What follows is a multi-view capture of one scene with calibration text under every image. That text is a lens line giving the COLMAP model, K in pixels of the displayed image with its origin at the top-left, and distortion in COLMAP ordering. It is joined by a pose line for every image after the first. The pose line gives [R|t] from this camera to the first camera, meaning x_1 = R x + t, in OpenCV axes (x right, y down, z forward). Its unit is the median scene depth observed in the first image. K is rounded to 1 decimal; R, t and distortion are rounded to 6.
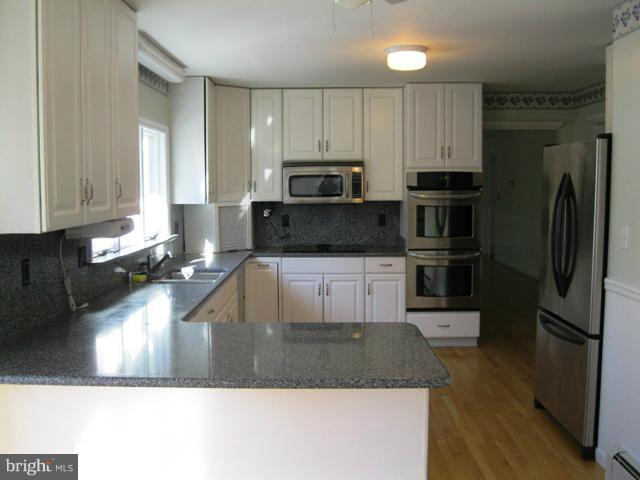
lens RADIAL K [[655.8, 0, 320.0], [0, 655.8, 240.0], [0, 0, 1]] dist [-0.095685, -0.004926]
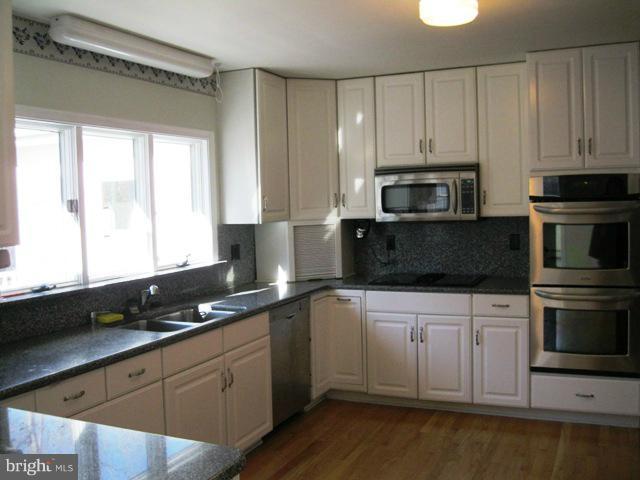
lens RADIAL K [[655.8, 0, 320.0], [0, 655.8, 240.0], [0, 0, 1]] dist [-0.095685, -0.004926]
pose [[0.917685, 0.002947, -0.397297, 0.201778], [-0.009856, 0.999834, -0.015350, -0.021191], [0.397186, 0.018002, 0.917561, 0.257067]]
